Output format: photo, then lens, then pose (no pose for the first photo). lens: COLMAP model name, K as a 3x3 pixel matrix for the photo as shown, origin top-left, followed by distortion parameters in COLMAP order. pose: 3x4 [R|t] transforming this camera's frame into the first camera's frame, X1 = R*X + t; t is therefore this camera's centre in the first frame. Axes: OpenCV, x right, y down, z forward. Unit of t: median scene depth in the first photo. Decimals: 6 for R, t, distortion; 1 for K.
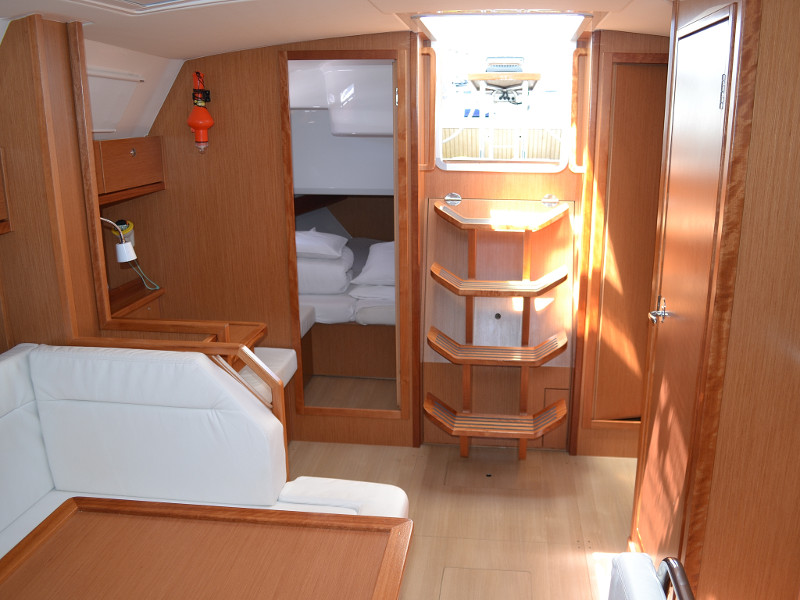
lens RADIAL K [[709.2, 0, 401.1], [0, 709.2, 301.5], [0, 0, 1]] dist [-0.103889, 0.026416]
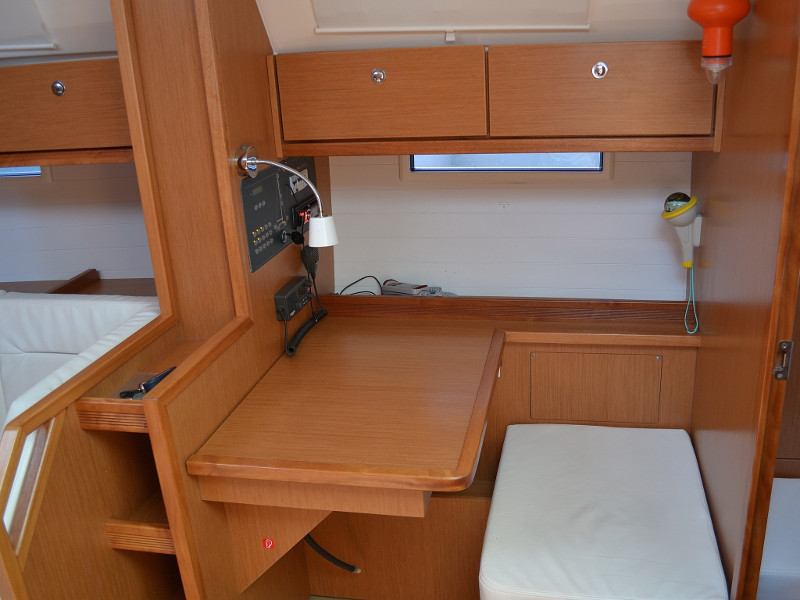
lens RADIAL K [[760.1, 0, 402.7], [0, 760.1, 300.9], [0, 0, 1]] dist [-0.054893, 0.000000]
pose [[-0.072388, 0.341713, -0.937012, 0.259401], [-0.194448, 0.916614, 0.349297, -0.246830], [0.978238, 0.207485, 0.000093, 0.978463]]
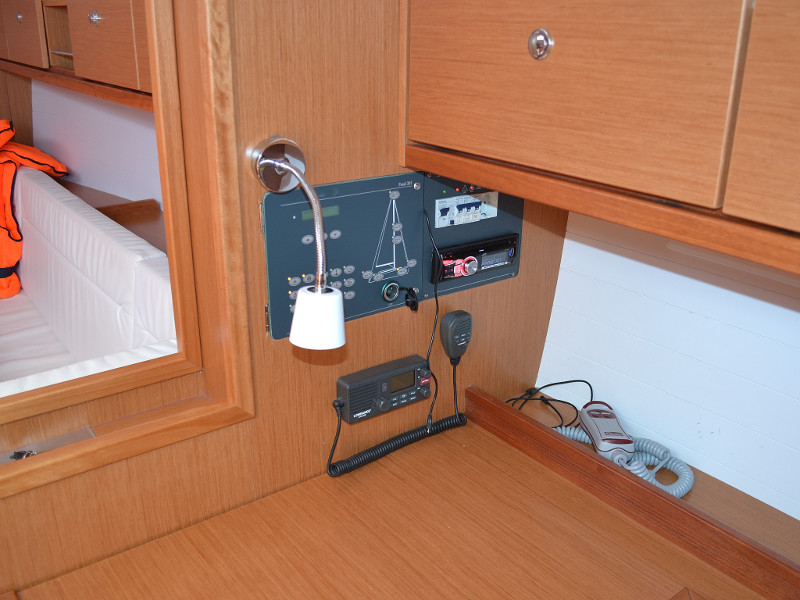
lens RADIAL K [[760.1, 0, 400.3], [0, 760.1, 298.3], [0, 0, 1]] dist [-0.054893, 0.000000]
pose [[-0.699460, 0.247266, -0.670534, -0.153217], [-0.187433, 0.841929, 0.505989, -0.253606], [0.689656, 0.479599, -0.542549, 1.110897]]
